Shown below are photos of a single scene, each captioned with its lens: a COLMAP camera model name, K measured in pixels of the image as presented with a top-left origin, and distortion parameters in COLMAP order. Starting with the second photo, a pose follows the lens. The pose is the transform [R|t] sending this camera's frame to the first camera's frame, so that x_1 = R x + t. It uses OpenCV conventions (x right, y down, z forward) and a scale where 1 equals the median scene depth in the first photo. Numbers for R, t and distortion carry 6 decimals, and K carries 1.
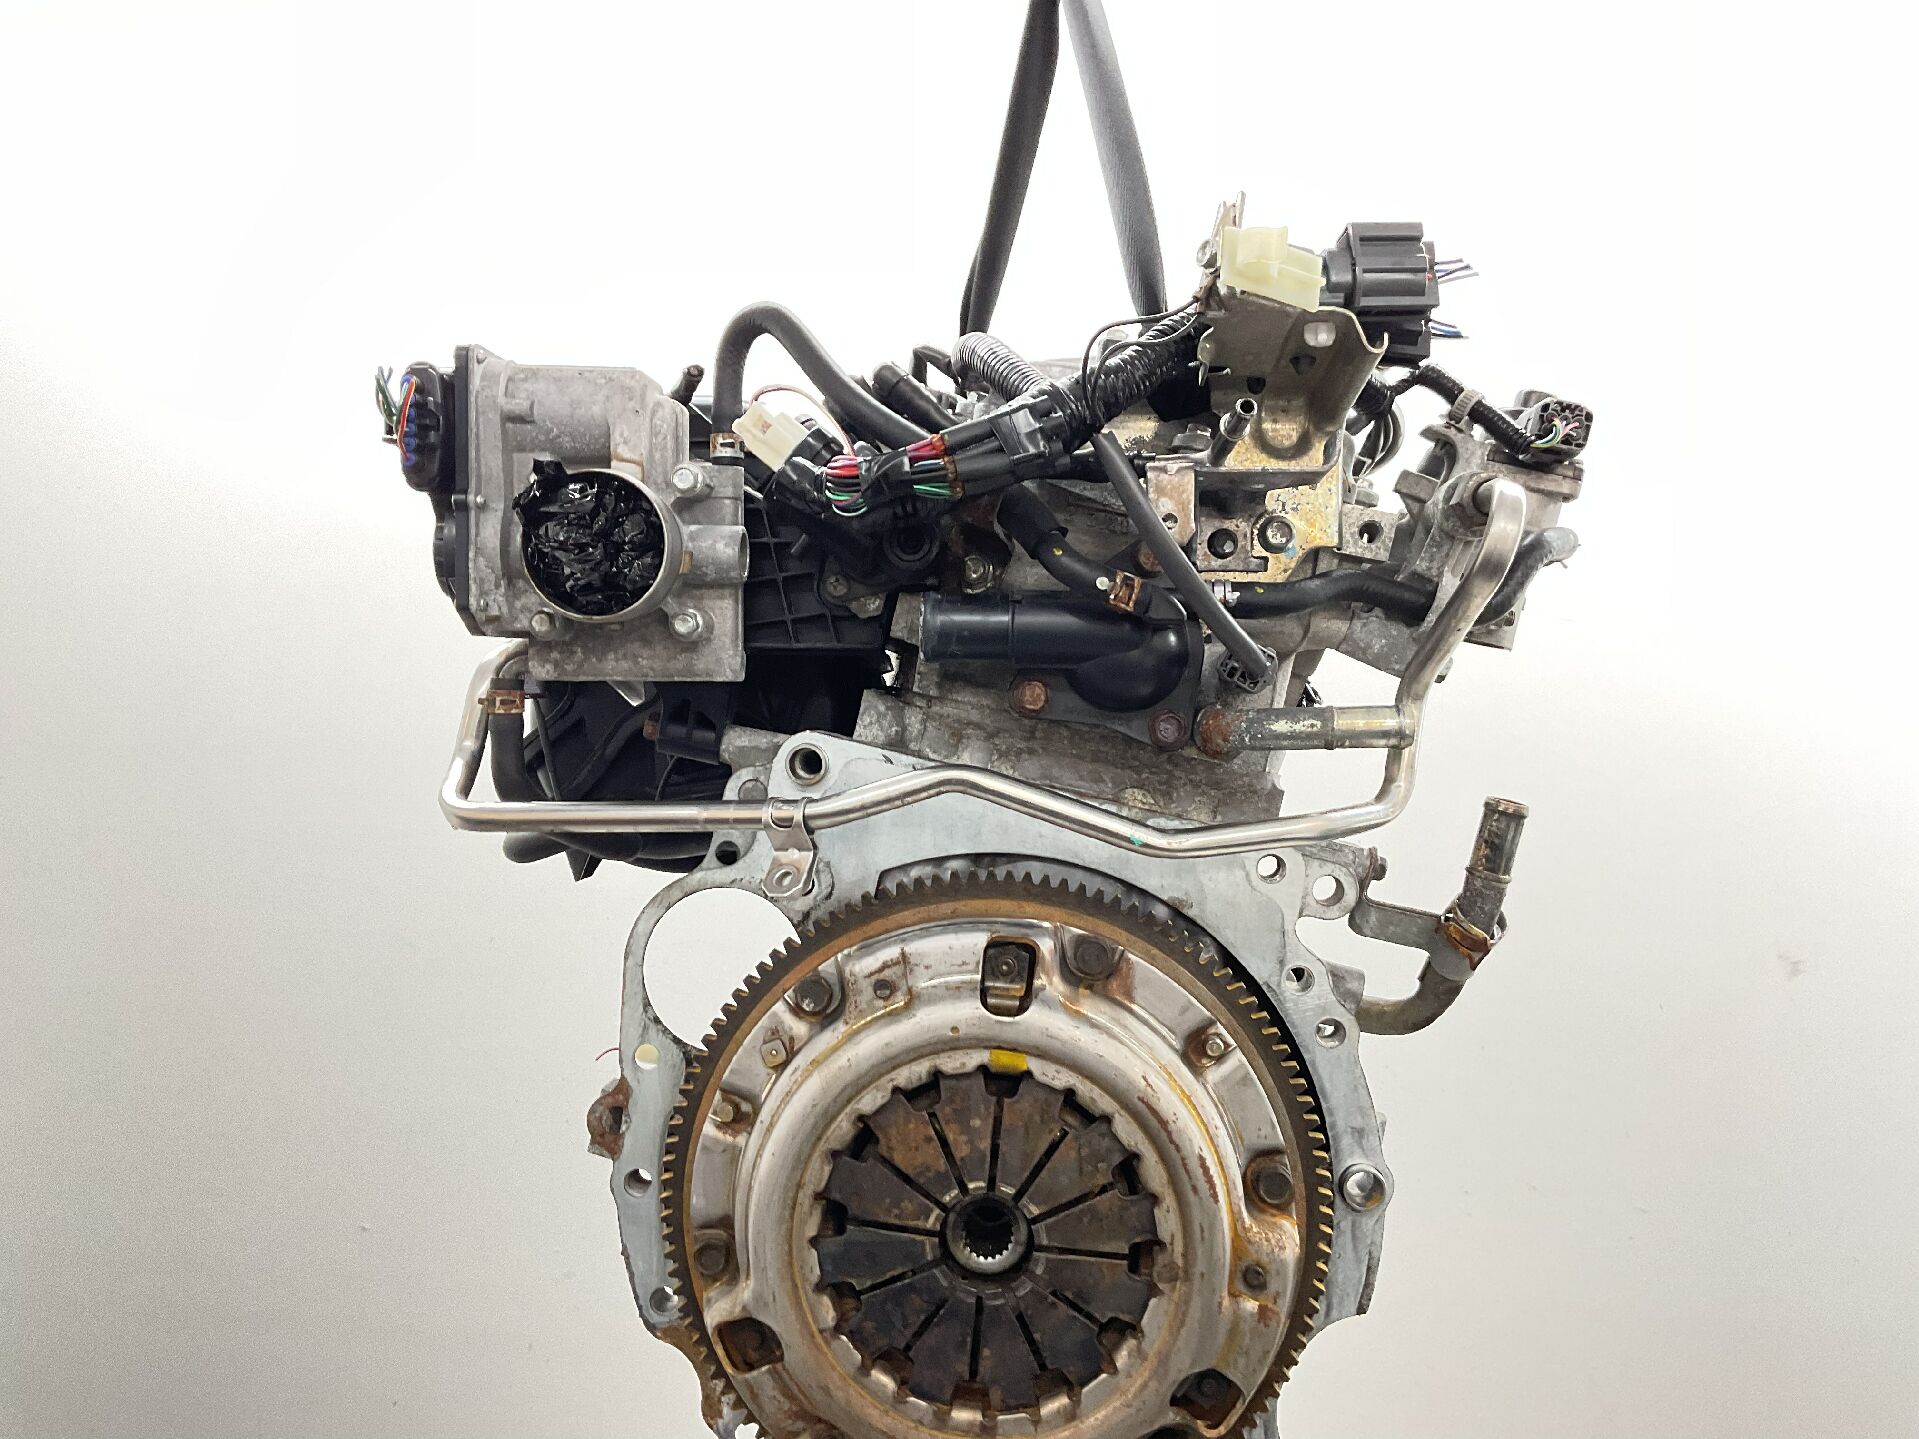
lens RADIAL K [[1567.9, 0, 959.5], [0, 1567.9, 719.5], [0, 0, 1]] dist [0.108589, -0.215627]
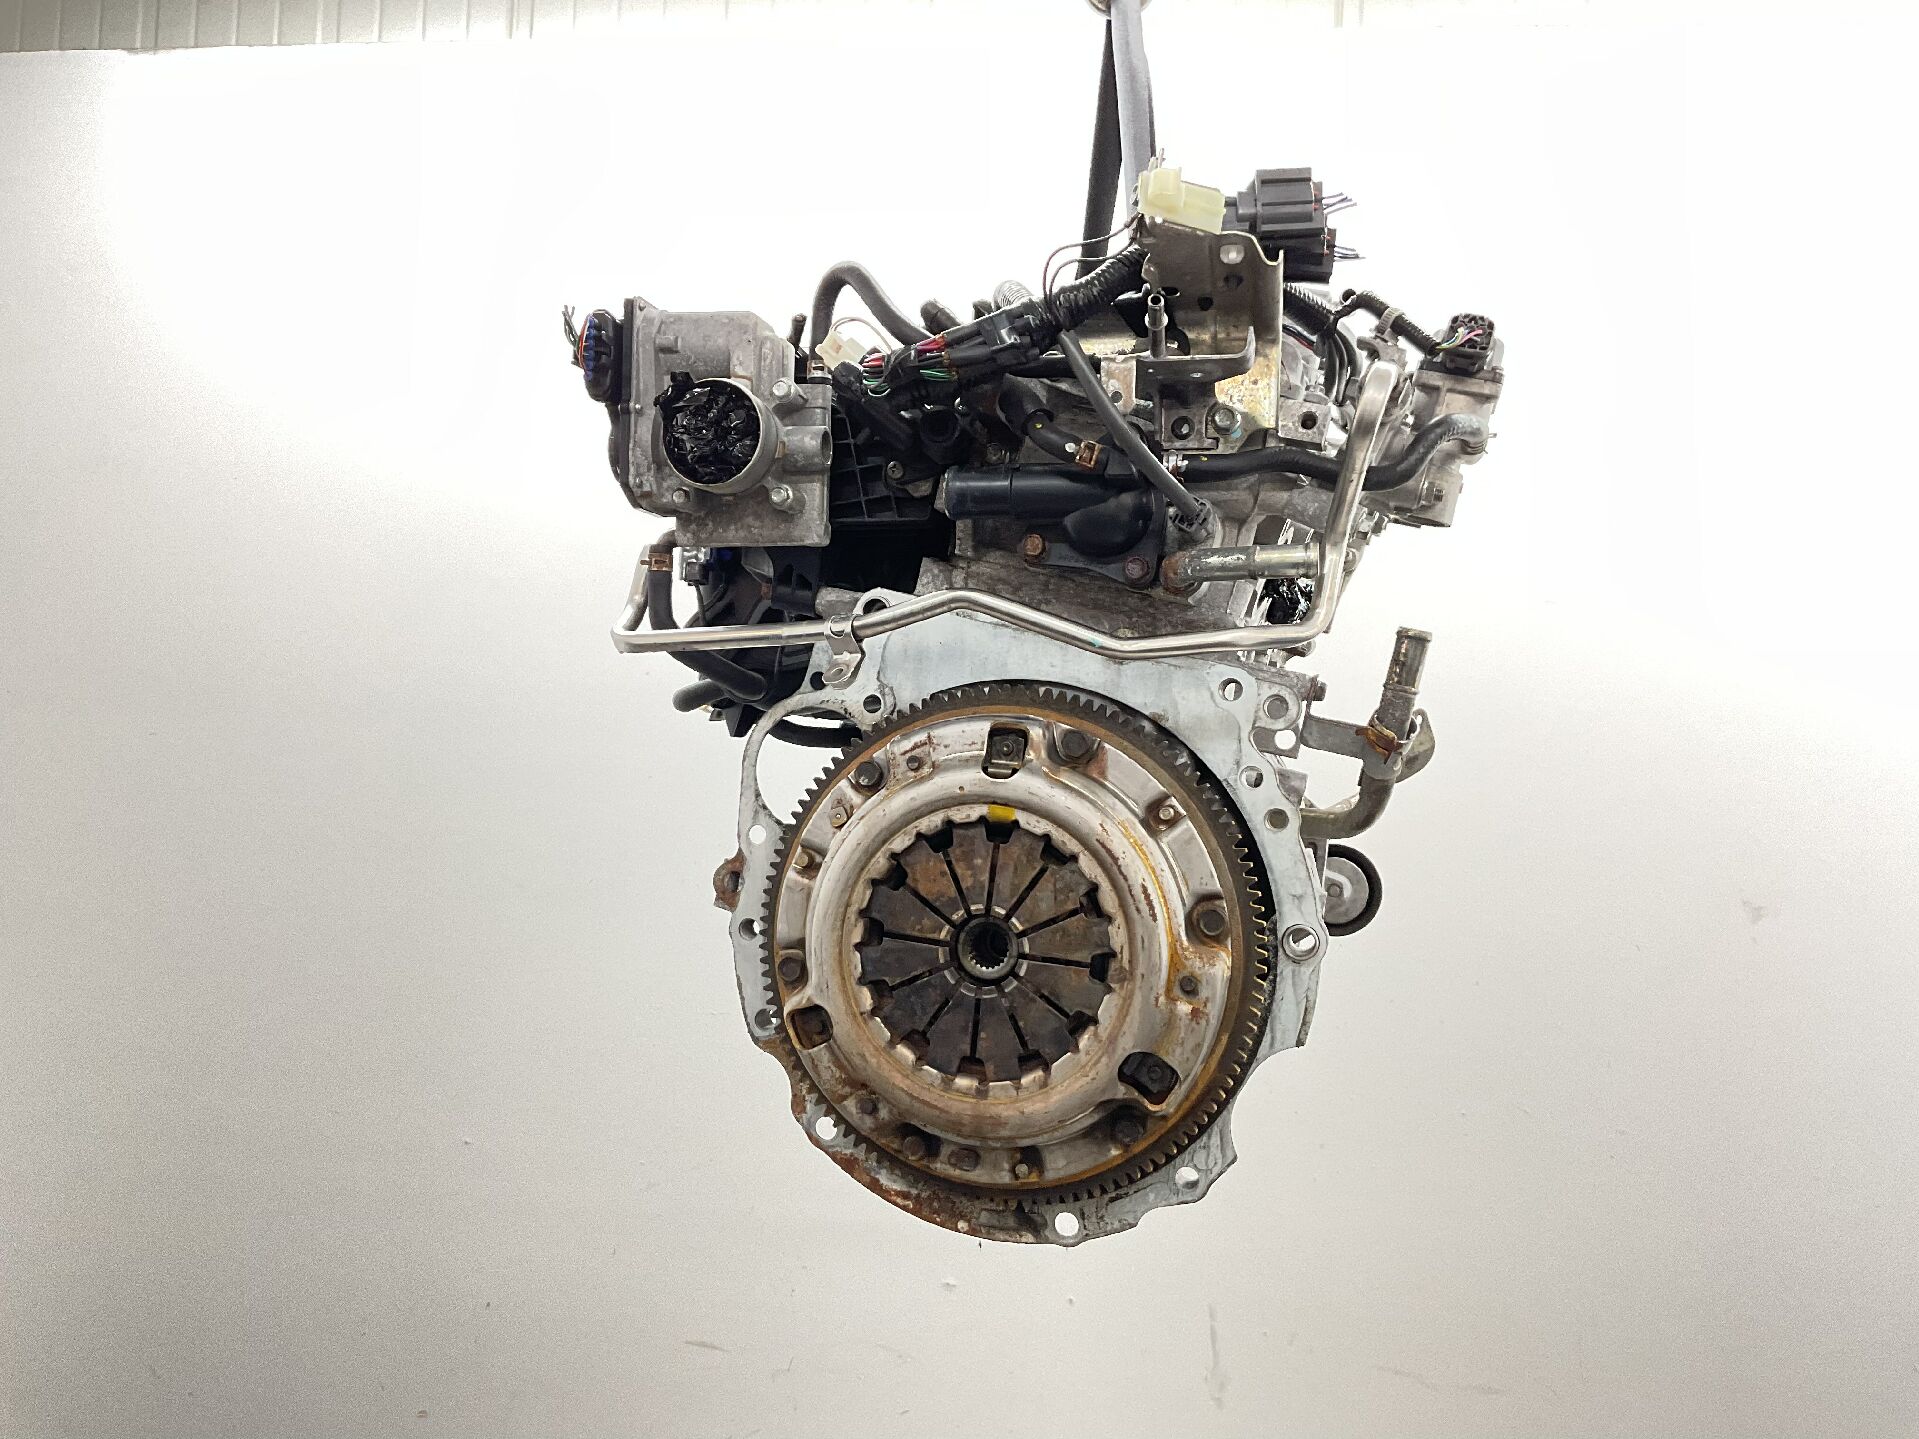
lens RADIAL K [[1567.9, 0, 959.5], [0, 1567.9, 719.5], [0, 0, 1]] dist [0.108589, -0.215627]
pose [[0.983245, 0.008512, -0.182091, 0.229592], [-0.018817, 0.998312, -0.054941, 0.205961], [0.181316, 0.057447, 0.981746, -0.296151]]
